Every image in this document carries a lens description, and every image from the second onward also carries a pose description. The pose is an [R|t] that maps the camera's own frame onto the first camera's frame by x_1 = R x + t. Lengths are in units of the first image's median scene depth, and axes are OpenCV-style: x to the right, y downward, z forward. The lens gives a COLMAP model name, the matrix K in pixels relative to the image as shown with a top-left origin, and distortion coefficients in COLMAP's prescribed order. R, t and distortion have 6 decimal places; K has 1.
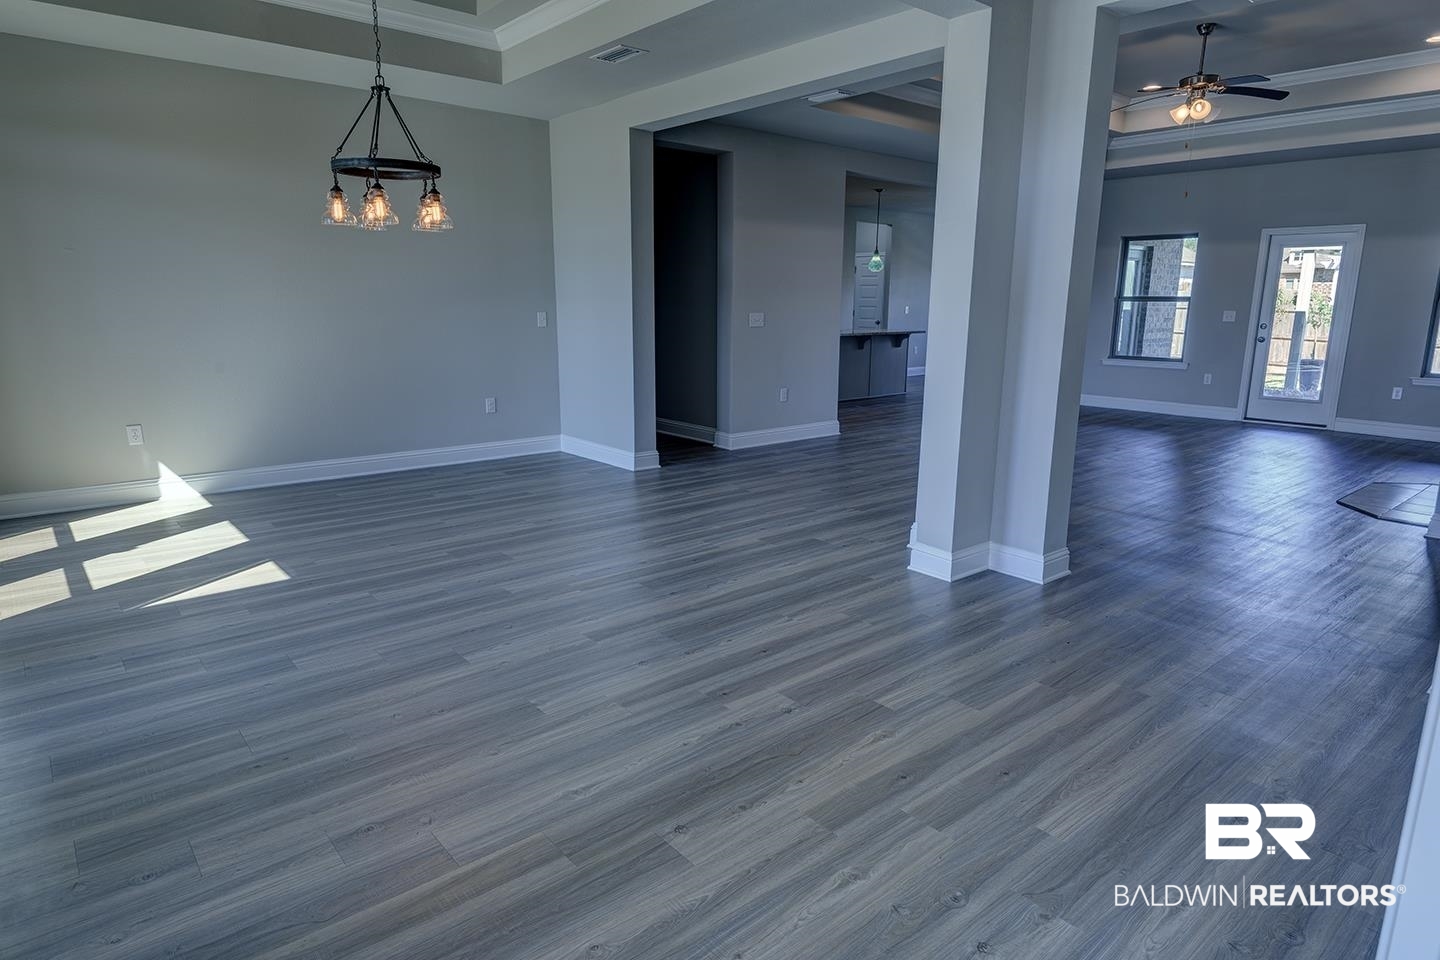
lens RADIAL K [[840.2, 0, 720.0], [0, 840.2, 480.0], [0, 0, 1]] dist [0.002847, 0.000441]
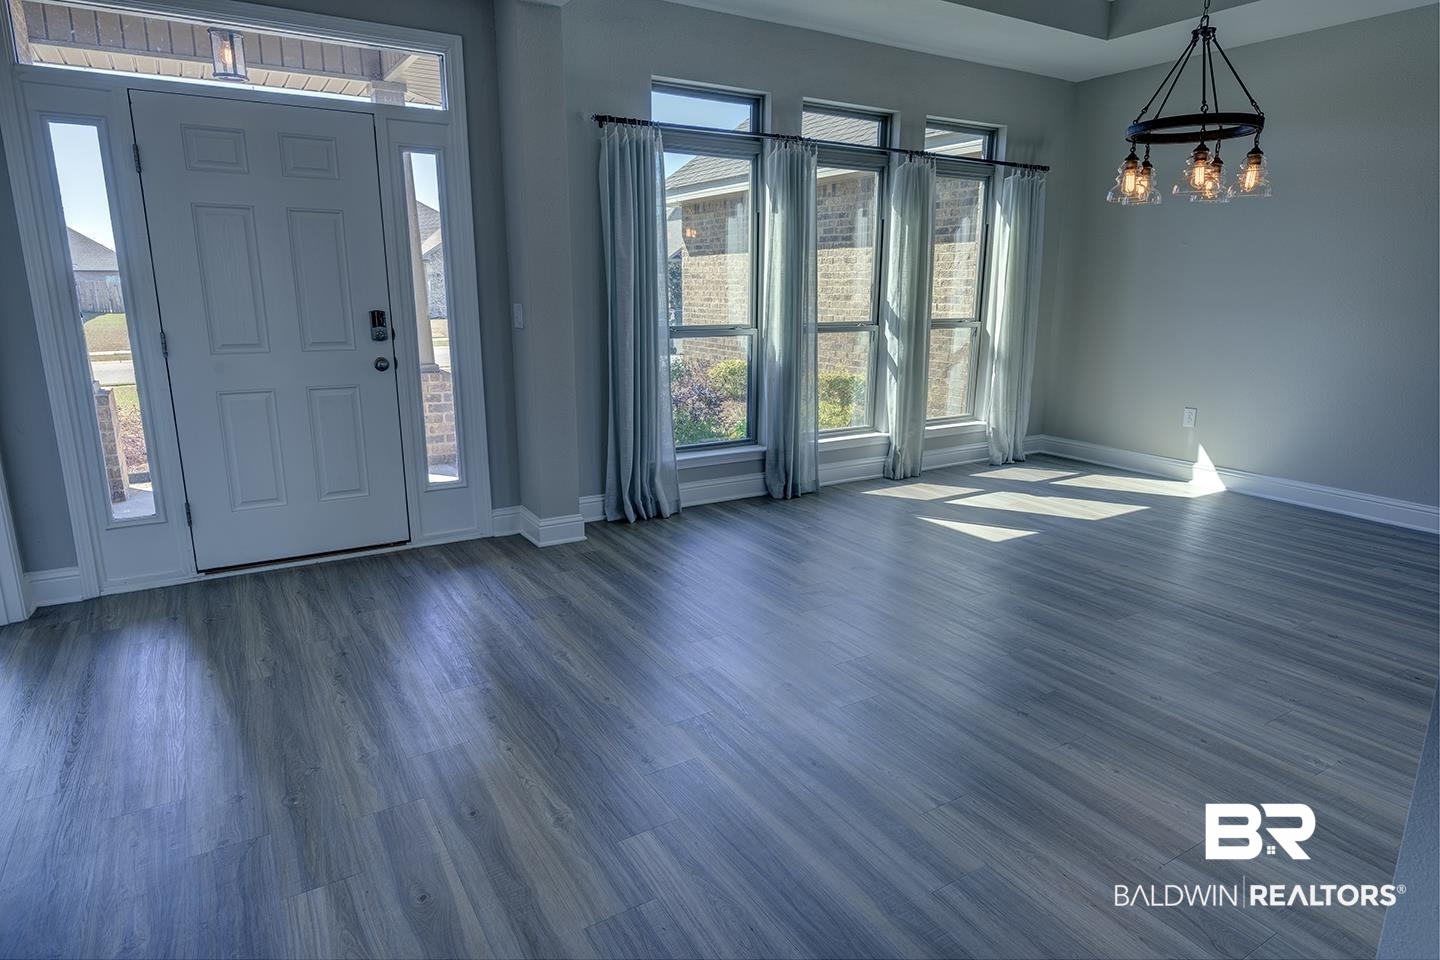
lens RADIAL K [[844.4, 0, 726.2], [0, 844.4, 460.1], [0, 0, 1]] dist [0.003470, 0.000797]
pose [[-0.148734, 0.199229, -0.968600, 0.562506], [-0.217107, 0.949018, 0.228539, -0.154687], [0.964750, 0.244281, -0.097897, 0.724445]]
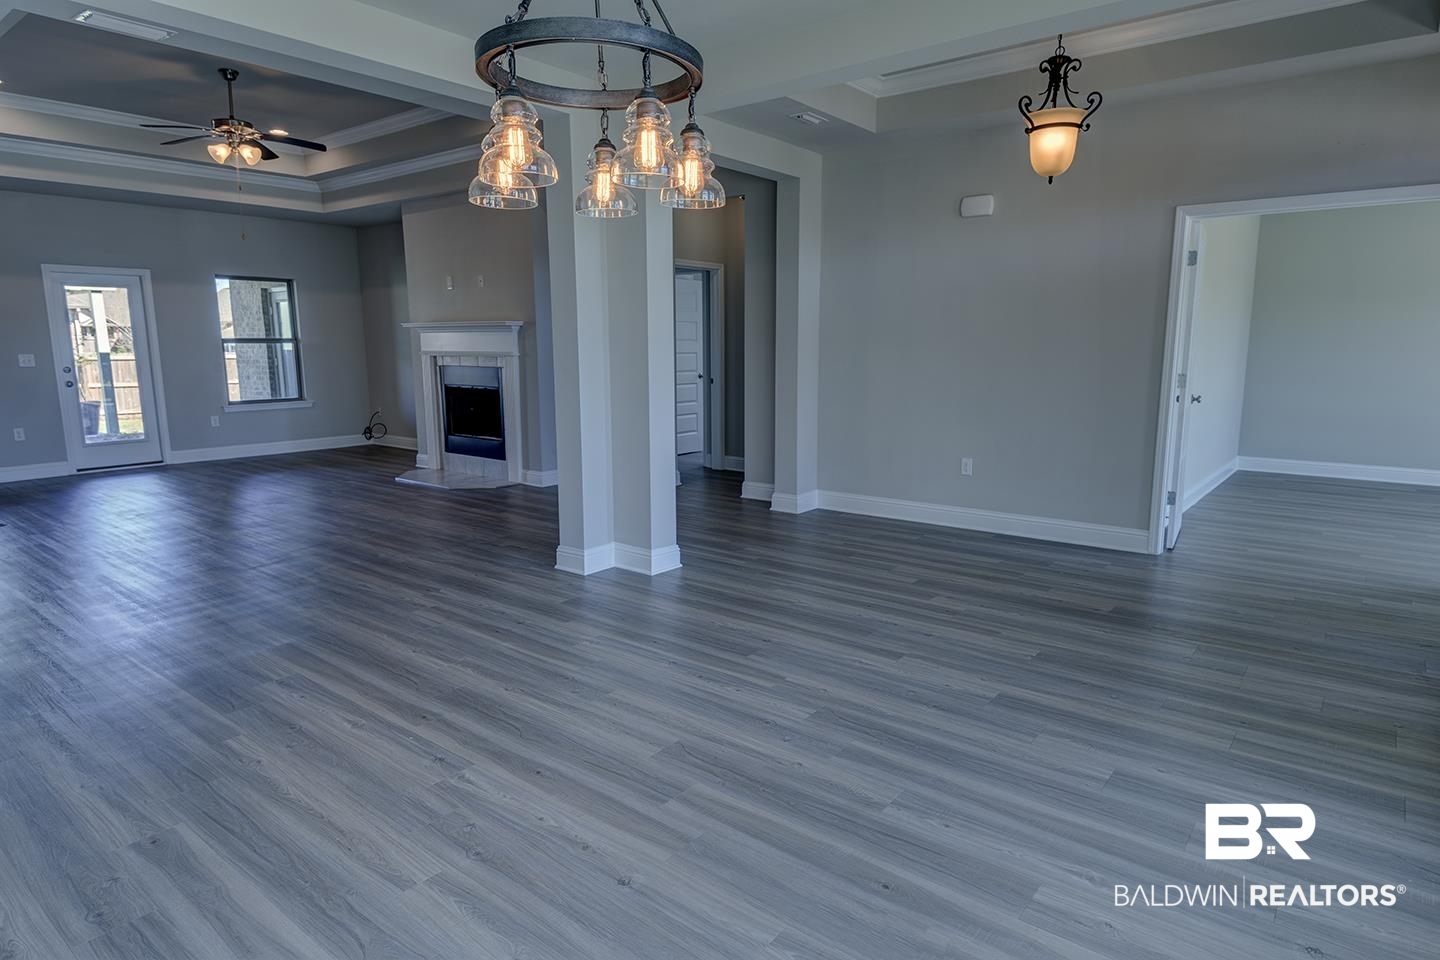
lens RADIAL K [[840.2, 0, 720.0], [0, 840.2, 480.0], [0, 0, 1]] dist [0.002847, 0.000441]
pose [[-0.187887, -0.170708, 0.967242, -0.894054], [0.212587, 0.954369, 0.209732, -0.243203], [-0.958908, 0.245029, -0.143023, 1.061420]]
